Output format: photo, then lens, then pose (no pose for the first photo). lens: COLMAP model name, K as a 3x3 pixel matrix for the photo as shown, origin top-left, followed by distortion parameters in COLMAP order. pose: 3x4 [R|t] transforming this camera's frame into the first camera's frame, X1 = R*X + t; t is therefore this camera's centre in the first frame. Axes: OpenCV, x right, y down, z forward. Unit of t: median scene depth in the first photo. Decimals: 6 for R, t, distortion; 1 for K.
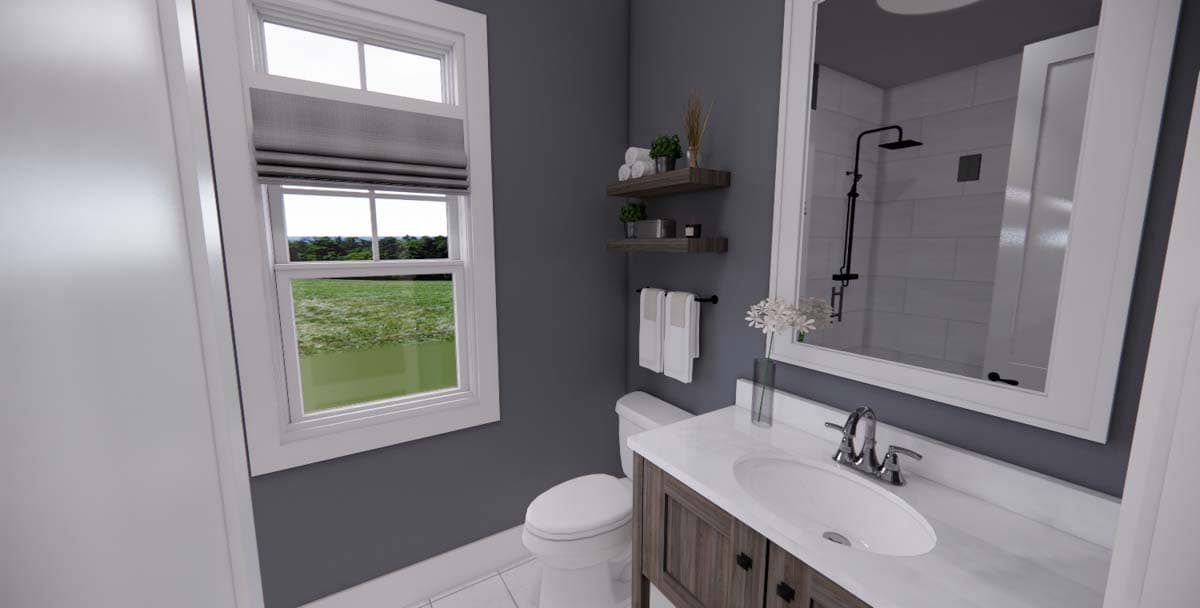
lens RADIAL K [[434.8, 0, 598.6], [0, 434.8, 301.6], [0, 0, 1]] dist [0.000131, -0.000269]
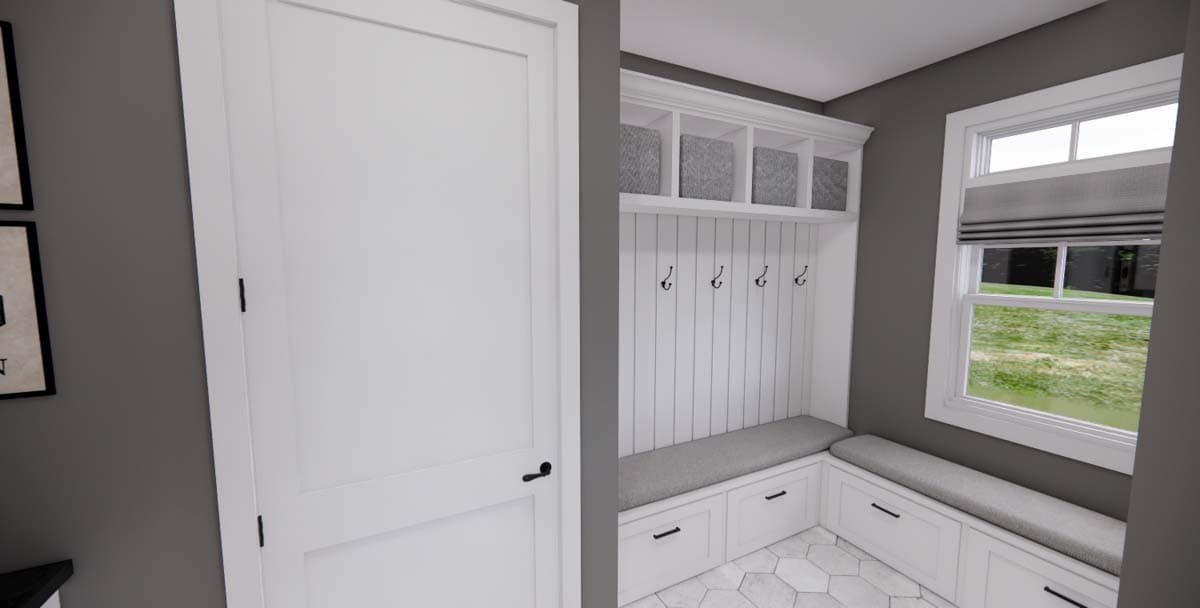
lens RADIAL K [[434.8, 0, 595.8], [0, 434.8, 303.7], [0, 0, 1]] dist [0.000131, -0.000269]
pose [[-0.099915, 0.090502, -0.990872, 0.901464], [-0.159830, 0.981463, 0.105759, -0.008377], [0.982075, 0.168938, -0.083598, -0.153294]]
